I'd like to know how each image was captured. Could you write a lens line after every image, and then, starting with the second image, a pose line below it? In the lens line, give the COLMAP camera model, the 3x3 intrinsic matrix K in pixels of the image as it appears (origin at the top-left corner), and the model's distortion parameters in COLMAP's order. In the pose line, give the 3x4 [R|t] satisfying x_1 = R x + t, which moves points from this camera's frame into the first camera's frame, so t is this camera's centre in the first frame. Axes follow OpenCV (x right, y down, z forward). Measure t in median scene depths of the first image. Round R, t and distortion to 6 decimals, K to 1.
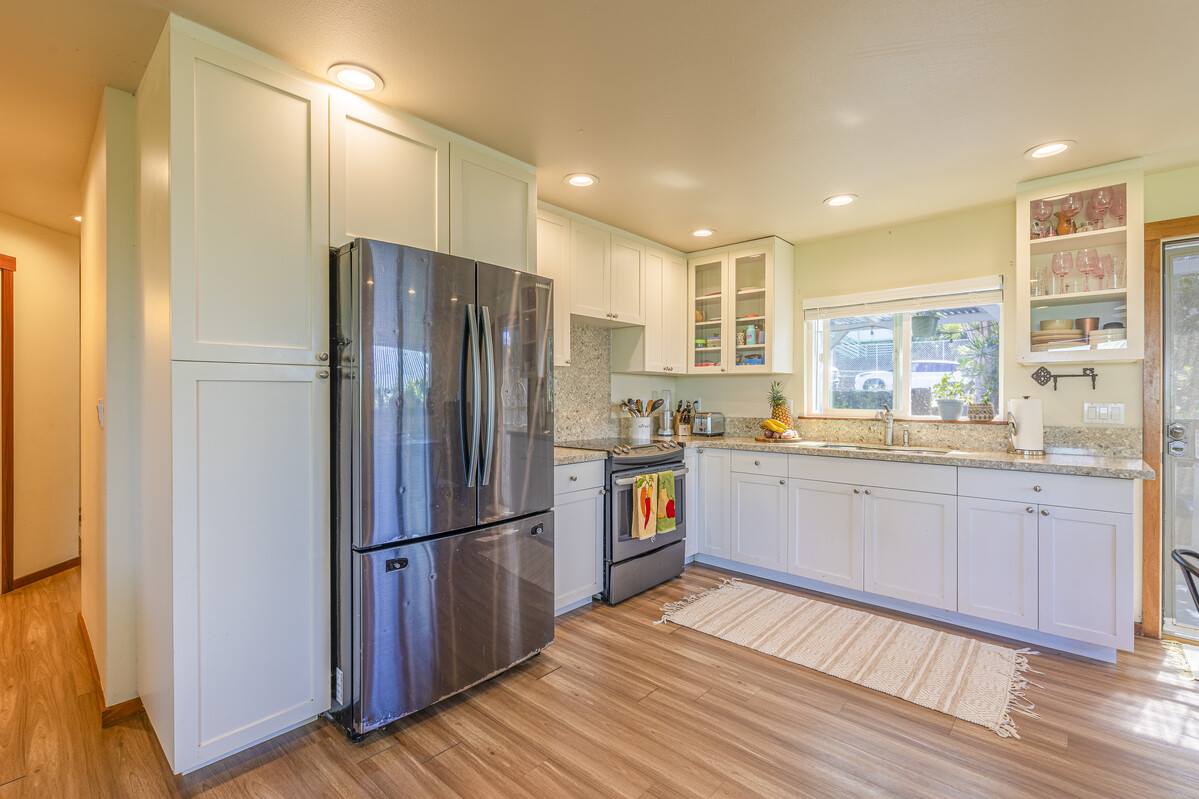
lens RADIAL K [[526.7, 0, 599.5], [0, 526.7, 399.5], [0, 0, 1]] dist [0.001520, 0.000230]
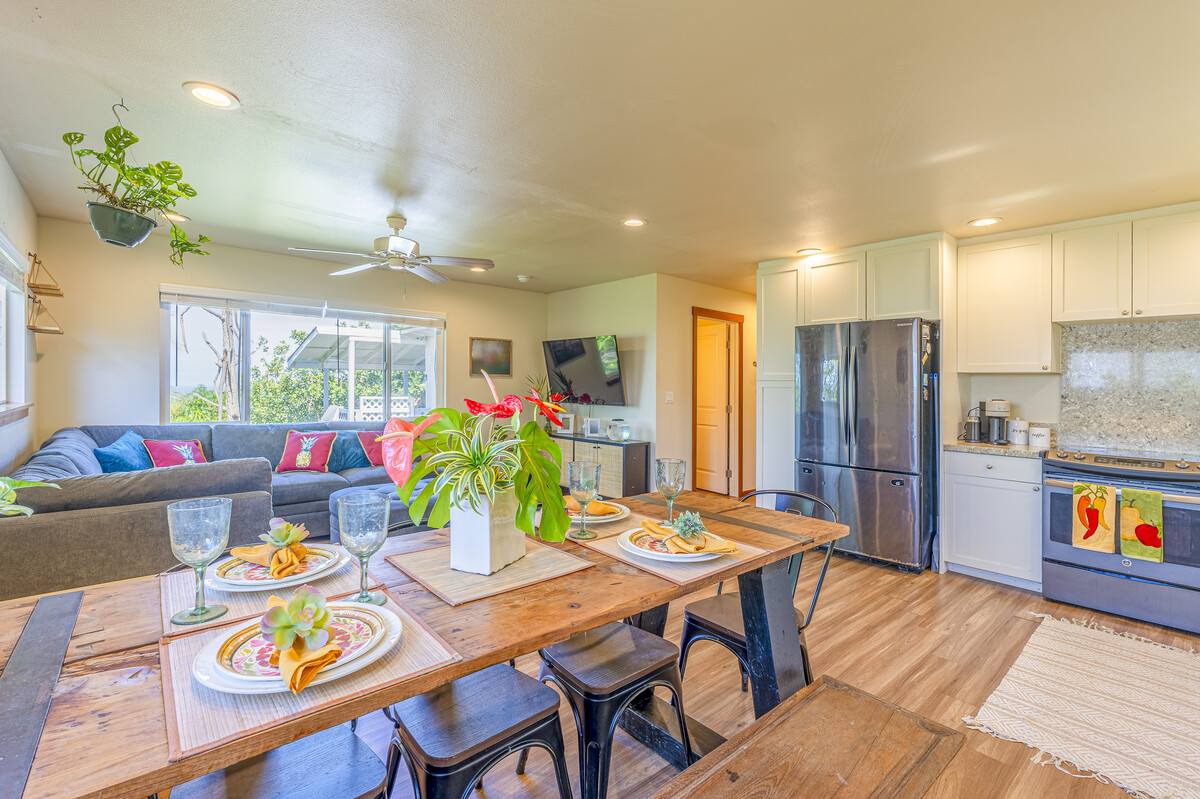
lens RADIAL K [[527.1, 0, 600.0], [0, 527.1, 399.5], [0, 0, 1]] dist [0.001520, 0.000230]
pose [[-0.100042, 0.029834, -0.994536, 1.386320], [-0.021734, 0.999246, 0.032161, -0.025811], [0.994746, 0.024833, -0.099318, 0.255325]]
